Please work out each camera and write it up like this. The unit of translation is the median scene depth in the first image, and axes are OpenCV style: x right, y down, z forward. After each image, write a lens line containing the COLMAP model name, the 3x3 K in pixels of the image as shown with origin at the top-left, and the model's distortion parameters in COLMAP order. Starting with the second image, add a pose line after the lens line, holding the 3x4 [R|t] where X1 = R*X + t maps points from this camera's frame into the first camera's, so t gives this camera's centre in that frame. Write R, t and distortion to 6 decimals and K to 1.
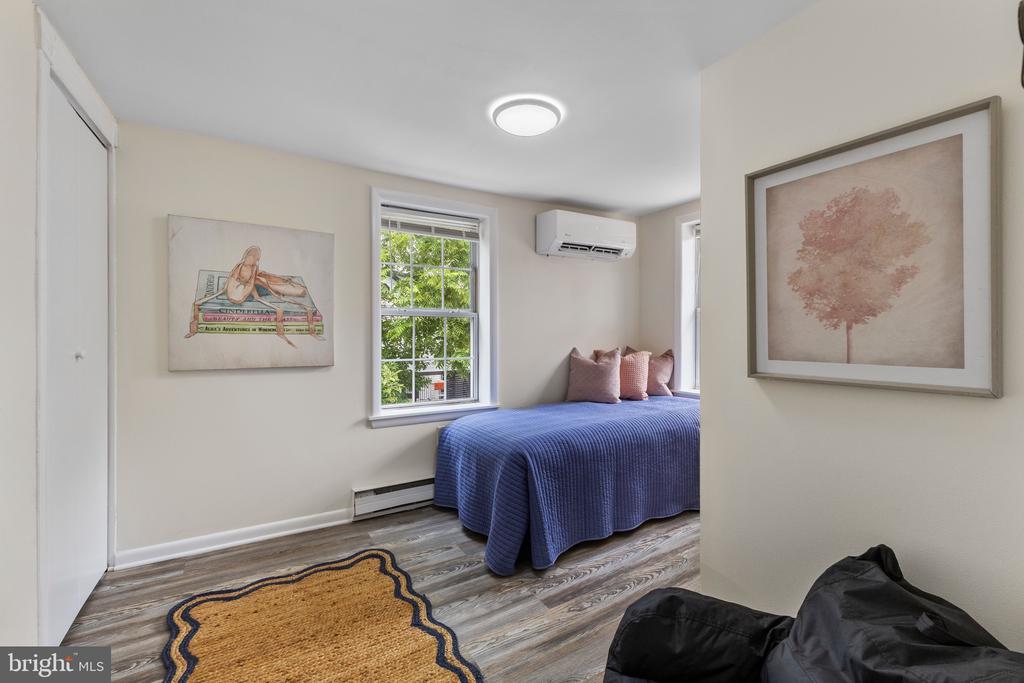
lens RADIAL K [[444.1, 0, 509.4], [0, 444.1, 346.5], [0, 0, 1]] dist [0.009621, -0.001417]
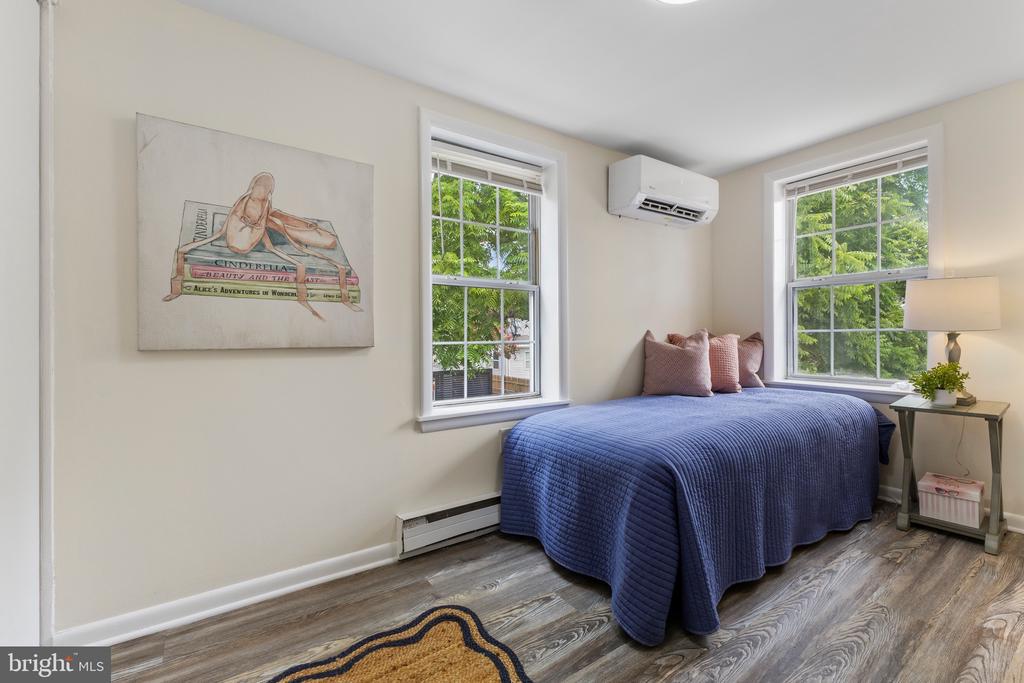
lens RADIAL K [[444.1, 0, 511.5], [0, 444.1, 344.6], [0, 0, 1]] dist [0.009621, -0.001417]
pose [[0.998634, -0.006469, 0.051858, -0.217030], [0.006854, 0.999950, -0.007245, 0.048328], [-0.051809, 0.007591, 0.998628, 0.274964]]
